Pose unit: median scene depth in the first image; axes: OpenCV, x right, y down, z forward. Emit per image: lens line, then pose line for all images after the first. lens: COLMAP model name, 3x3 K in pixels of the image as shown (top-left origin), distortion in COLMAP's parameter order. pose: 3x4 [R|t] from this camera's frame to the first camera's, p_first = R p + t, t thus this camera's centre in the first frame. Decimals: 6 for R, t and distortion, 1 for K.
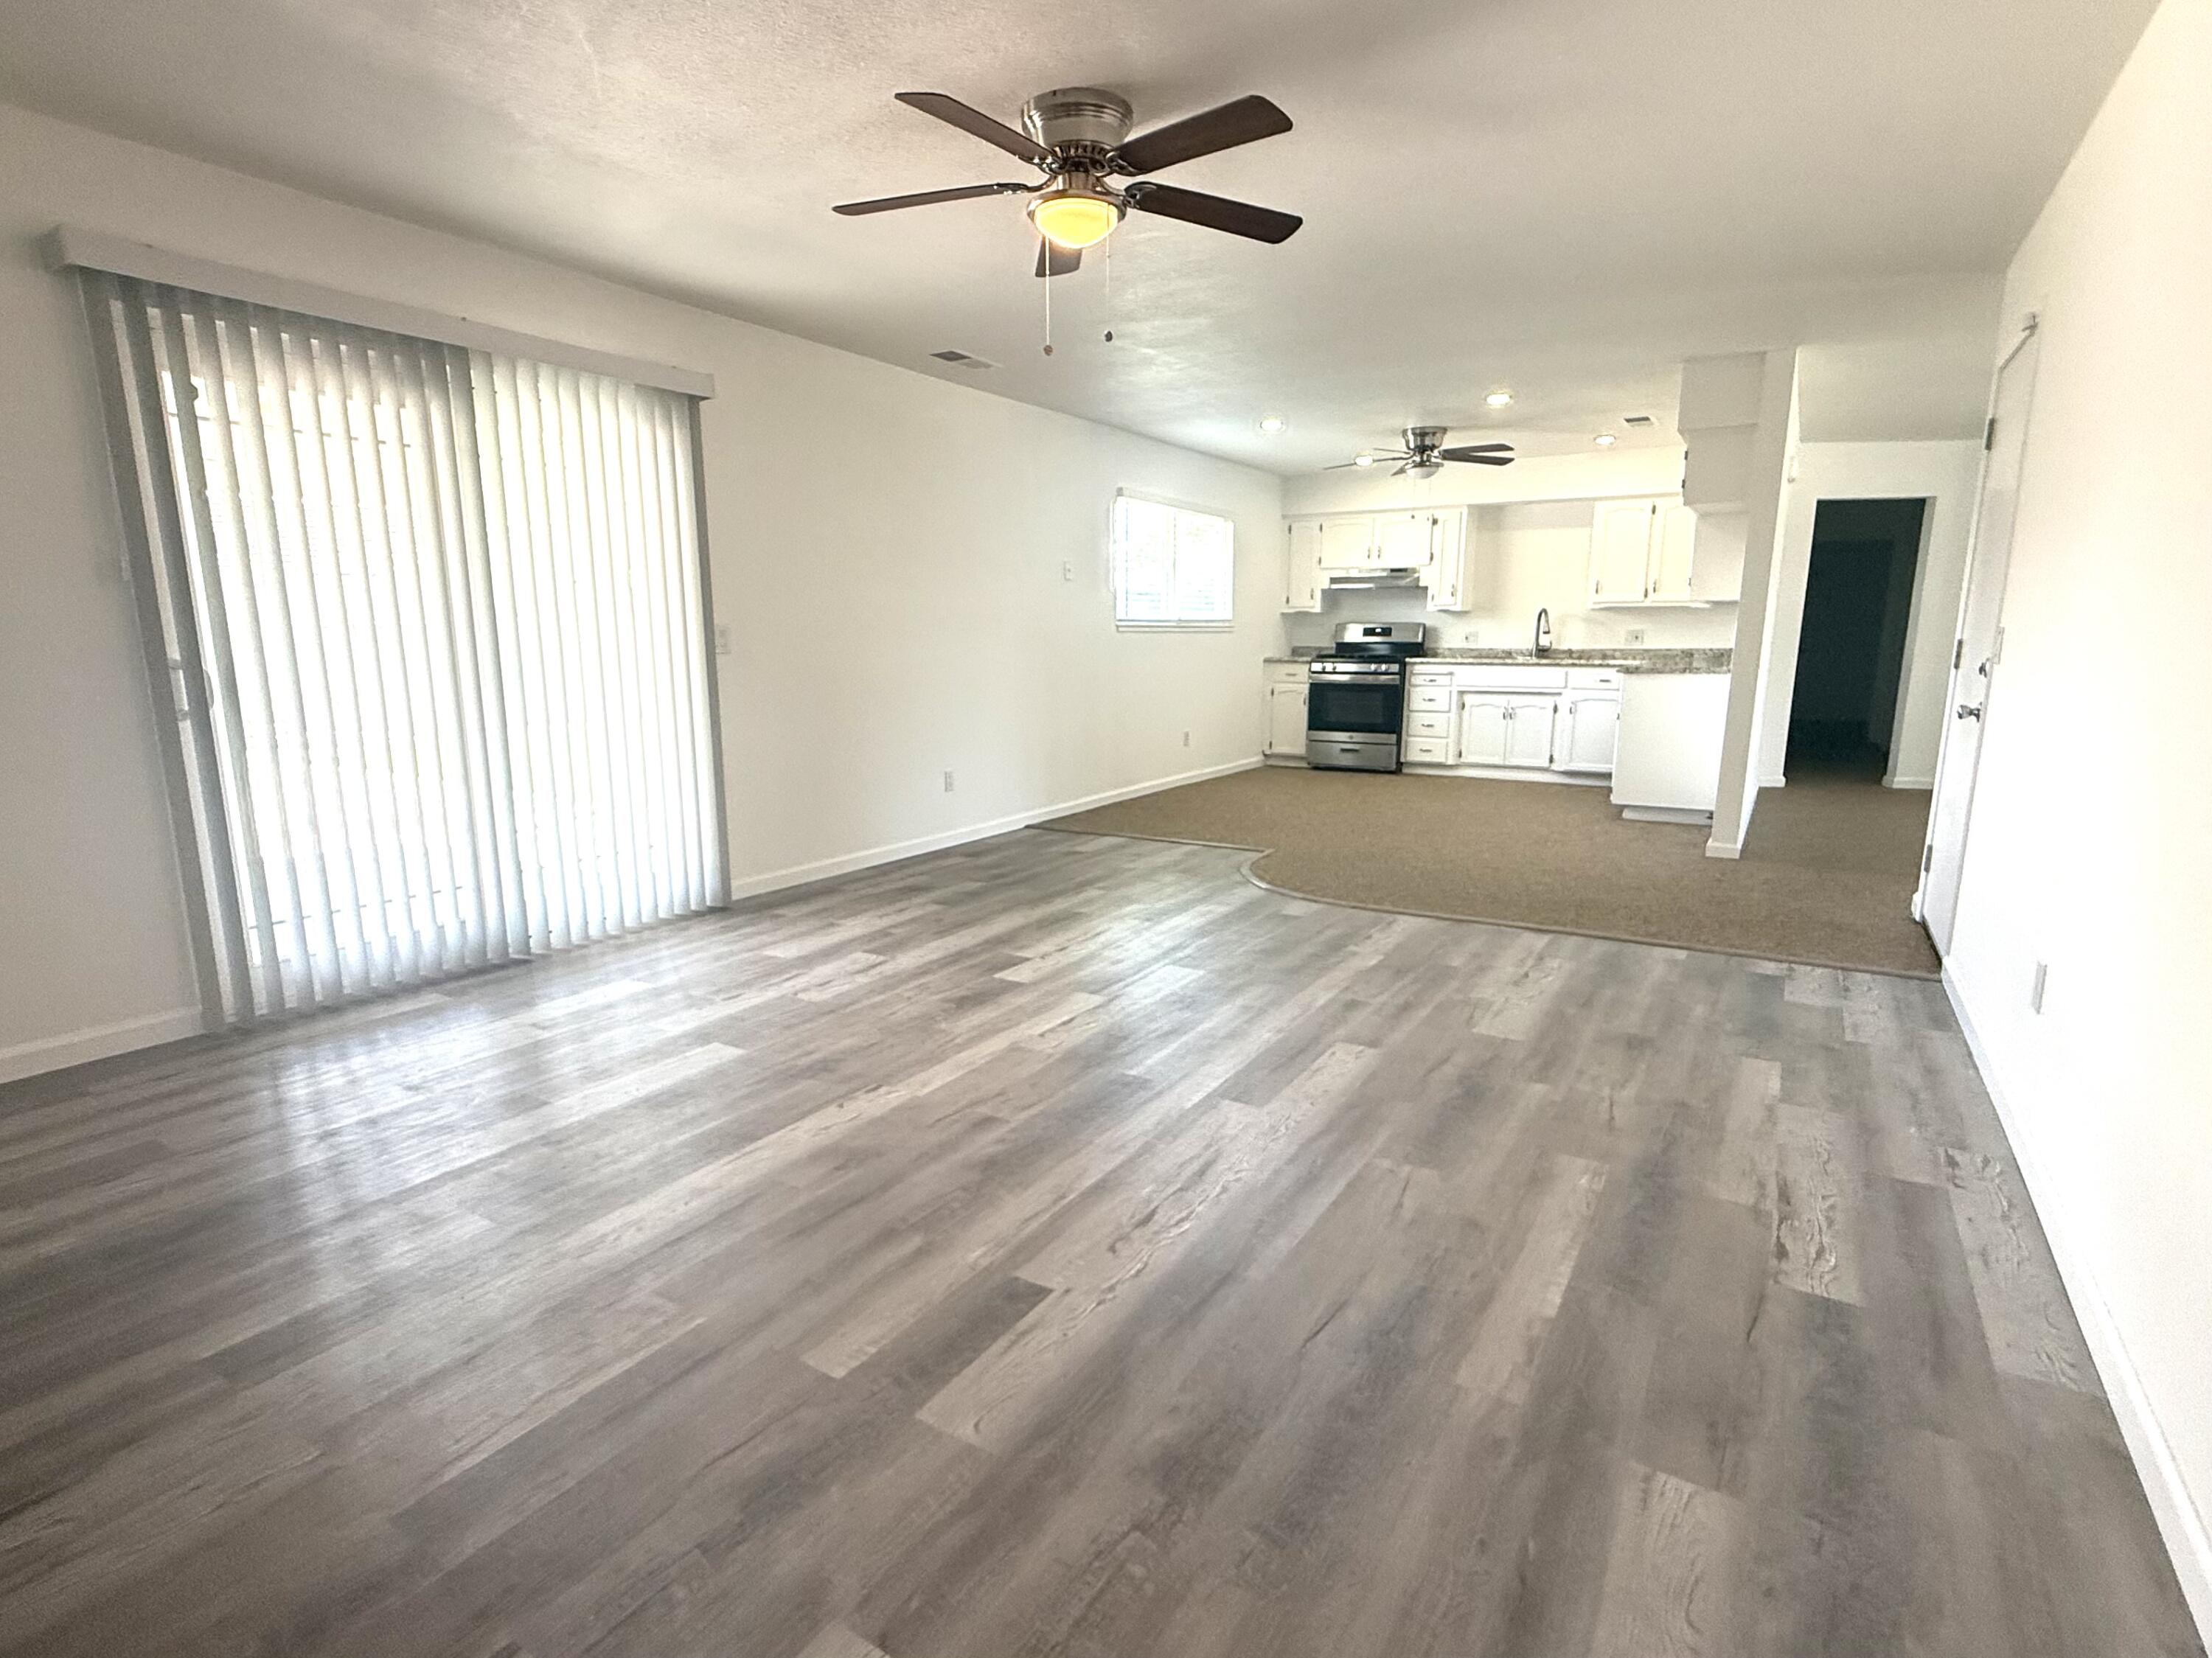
lens RADIAL K [[1122.3, 0, 1077.2], [0, 1122.3, 864.5], [0, 0, 1]] dist [0.001951, 0.000077]
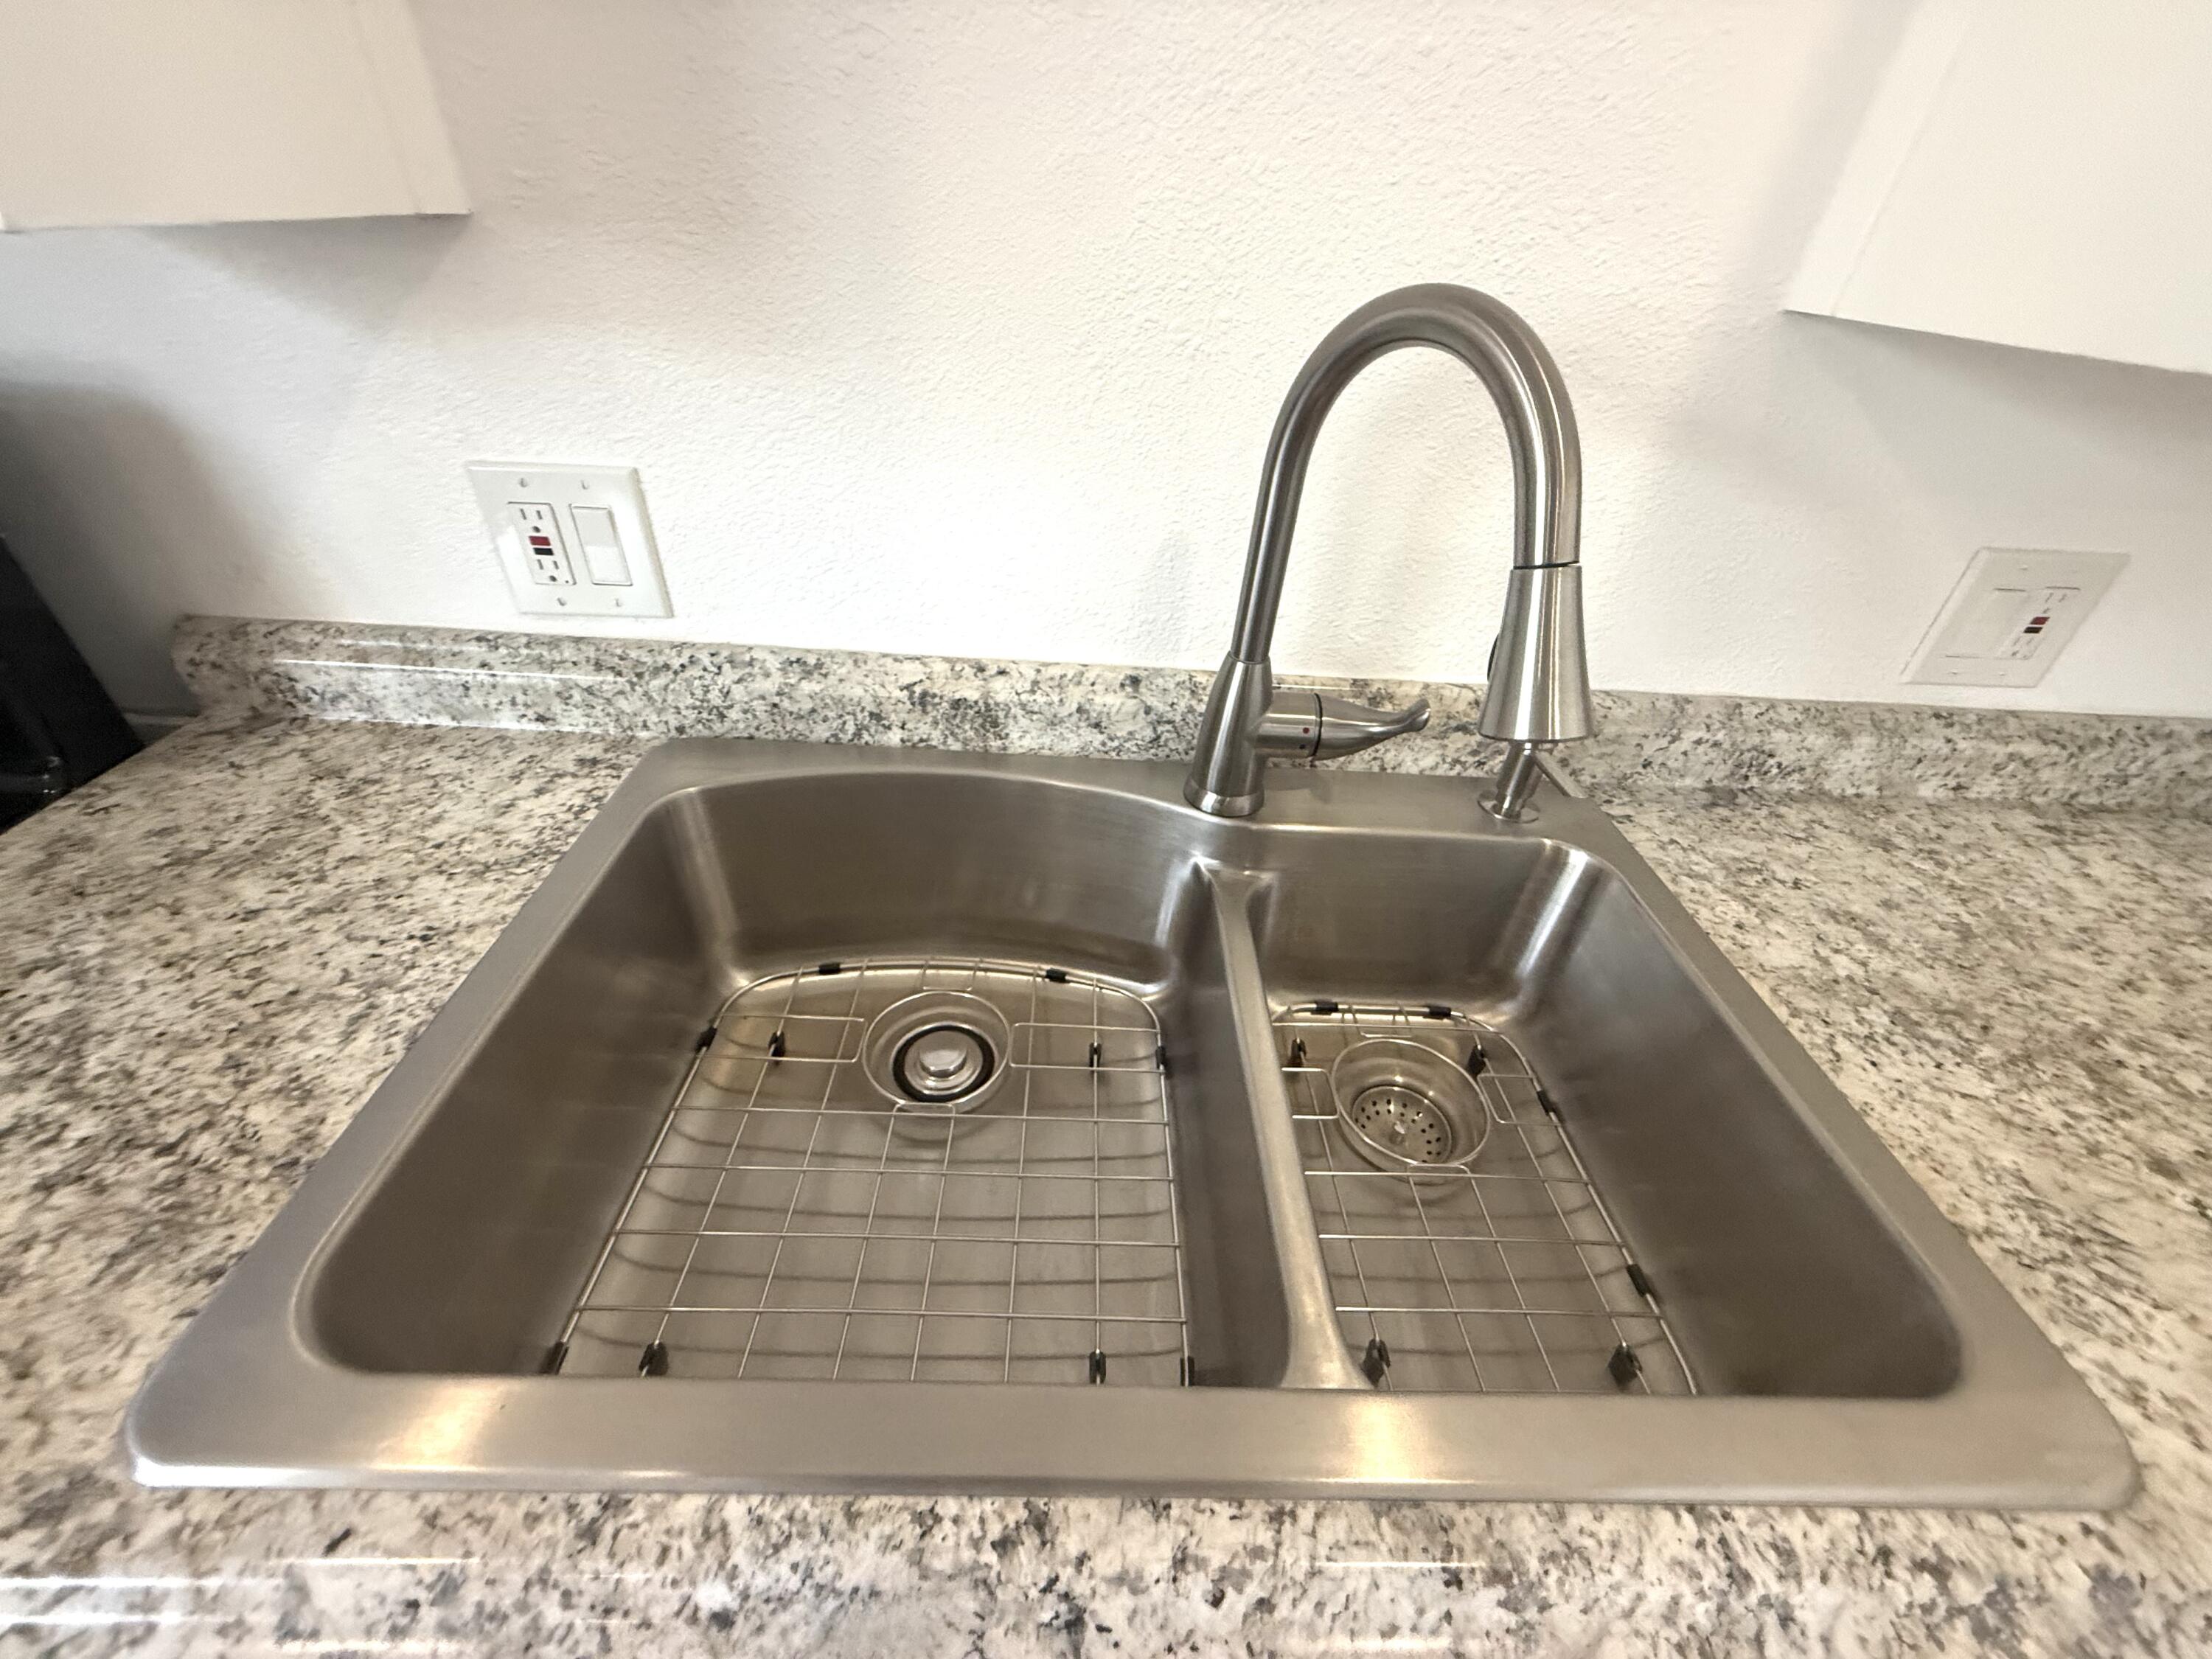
lens RADIAL K [[884.2, 0, 1101.9], [0, 884.2, 825.5], [0, 0, 1]] dist [0.001616, -0.000203]
pose [[0.835997, -0.272767, 0.476139, 0.783969], [0.048959, 0.901320, 0.430379, -0.479469], [-0.546546, -0.336484, 0.766854, 2.064901]]
